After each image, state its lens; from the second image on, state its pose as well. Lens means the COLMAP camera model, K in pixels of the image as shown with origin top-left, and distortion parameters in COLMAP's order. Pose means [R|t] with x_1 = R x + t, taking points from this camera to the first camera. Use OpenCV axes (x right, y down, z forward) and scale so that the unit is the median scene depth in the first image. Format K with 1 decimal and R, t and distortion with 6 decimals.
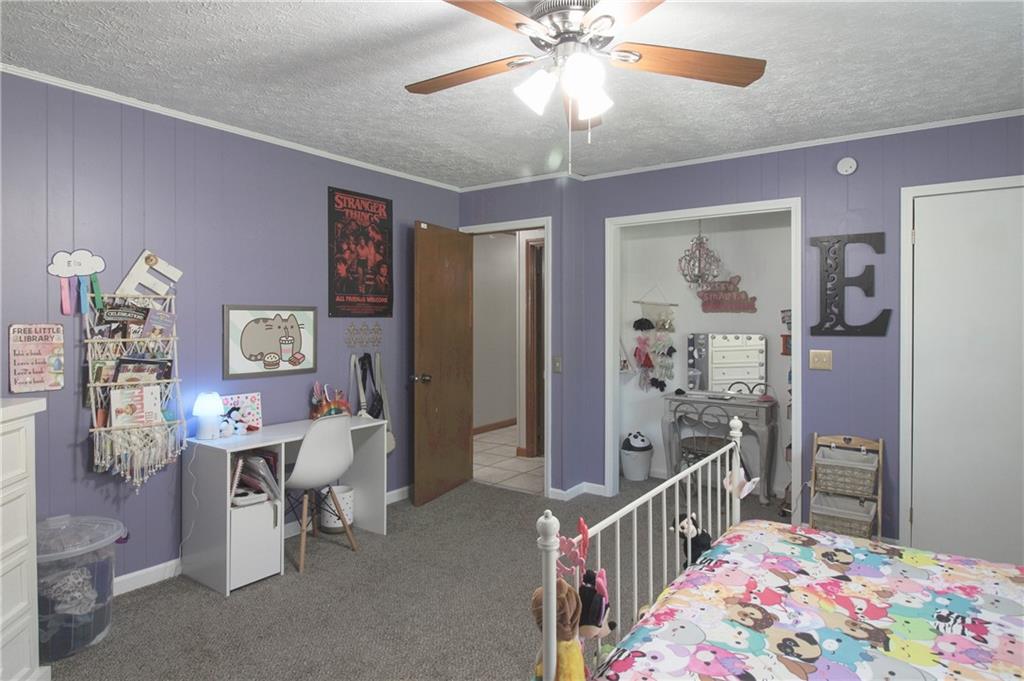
lens RADIAL K [[585.3, 0, 505.9], [0, 585.3, 332.4], [0, 0, 1]] dist [0.004405, -0.008209]
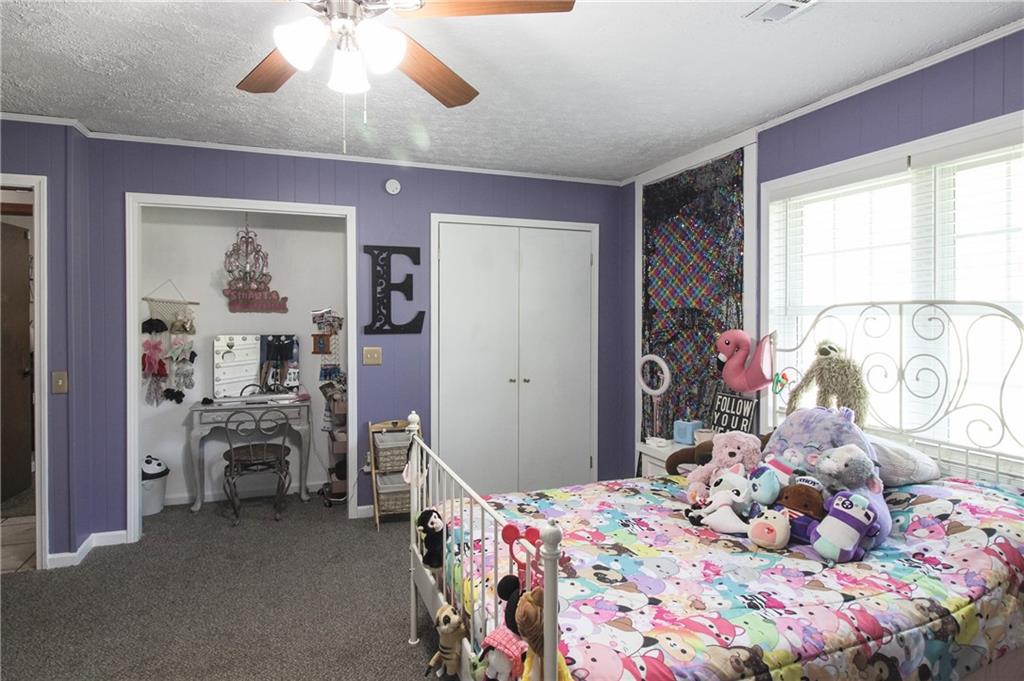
lens RADIAL K [[585.3, 0, 506.5], [0, 585.3, 331.7], [0, 0, 1]] dist [0.004405, -0.008209]
pose [[0.566448, -0.017968, 0.823902, -0.238466], [0.019173, 0.999779, 0.008622, -0.003956], [-0.823875, 0.010913, 0.566667, 0.159654]]
